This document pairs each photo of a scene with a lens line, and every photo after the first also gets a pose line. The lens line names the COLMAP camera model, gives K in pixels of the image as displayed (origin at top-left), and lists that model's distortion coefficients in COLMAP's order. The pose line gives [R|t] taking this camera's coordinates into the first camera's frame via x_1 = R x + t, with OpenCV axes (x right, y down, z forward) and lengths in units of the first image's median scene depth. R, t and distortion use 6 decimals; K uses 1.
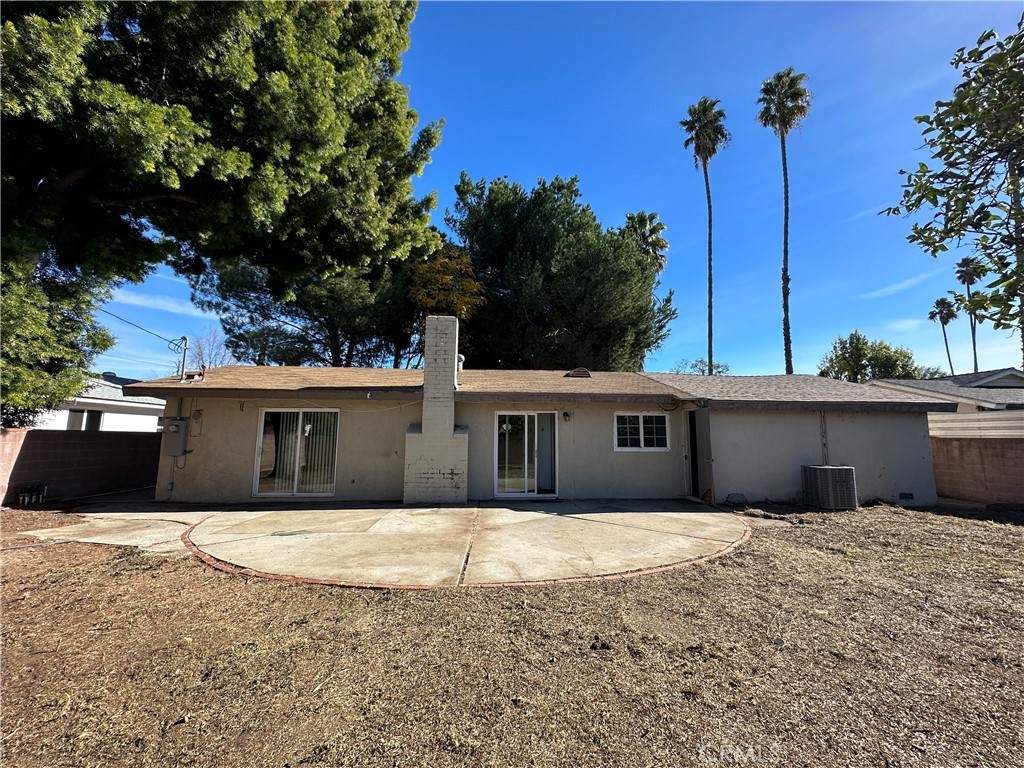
lens RADIAL K [[408.1, 0, 514.6], [0, 408.1, 386.2], [0, 0, 1]] dist [-0.008586, -0.000097]
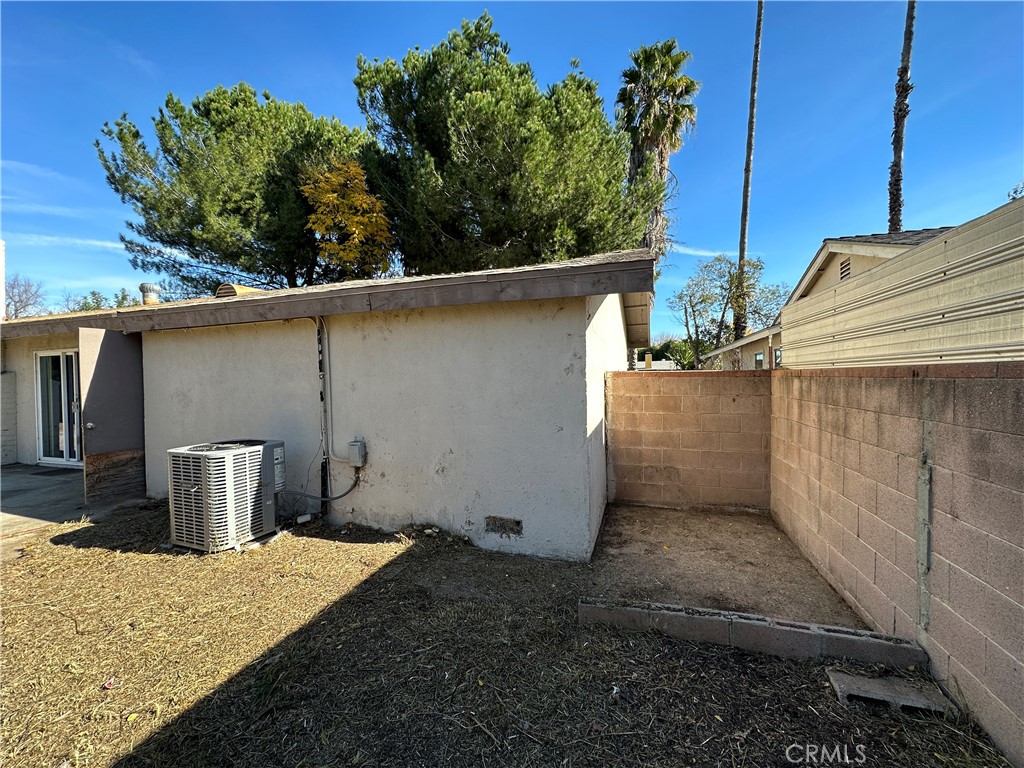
lens RADIAL K [[408.1, 0, 509.0], [0, 408.1, 387.8], [0, 0, 1]] dist [-0.008586, -0.000097]
pose [[0.919344, -0.006959, -0.393394, 0.385671], [0.065994, 0.988406, 0.136740, 0.030245], [0.387881, -0.151673, 0.909144, 0.227973]]
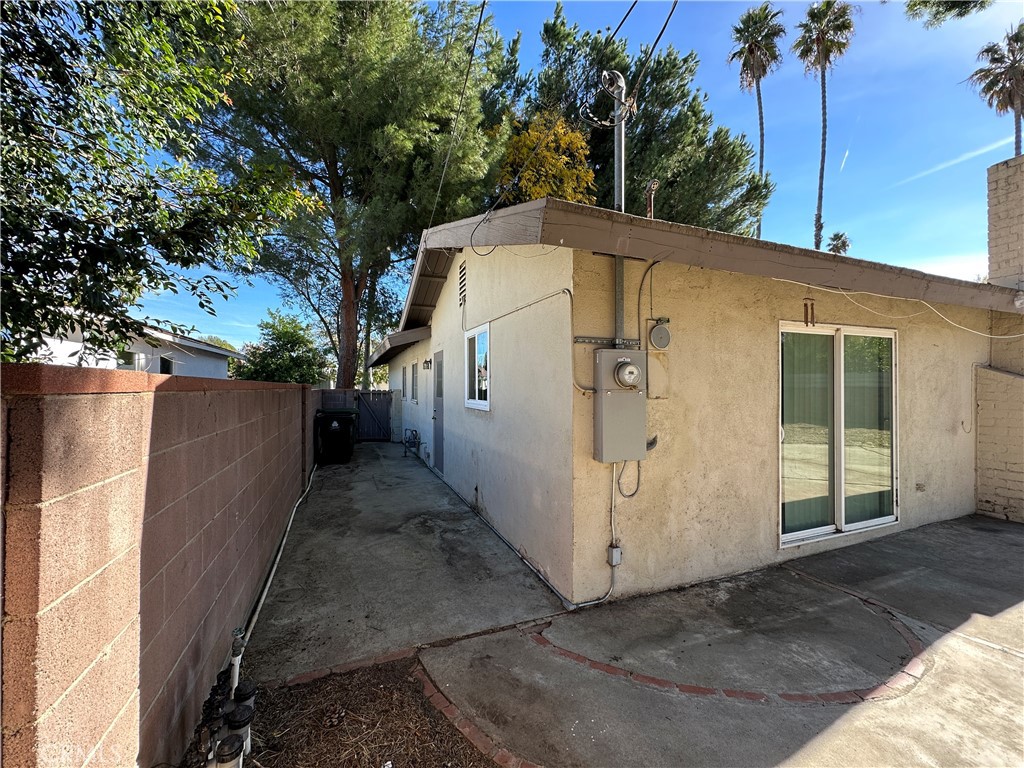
lens RADIAL K [[408.1, 0, 510.7], [0, 408.1, 383.2], [0, 0, 1]] dist [-0.008586, -0.000097]
pose [[0.953245, -0.002226, 0.302191, -0.342205], [-0.034437, 0.992659, 0.115940, 0.026405], [-0.300230, -0.120926, 0.946171, 0.247122]]
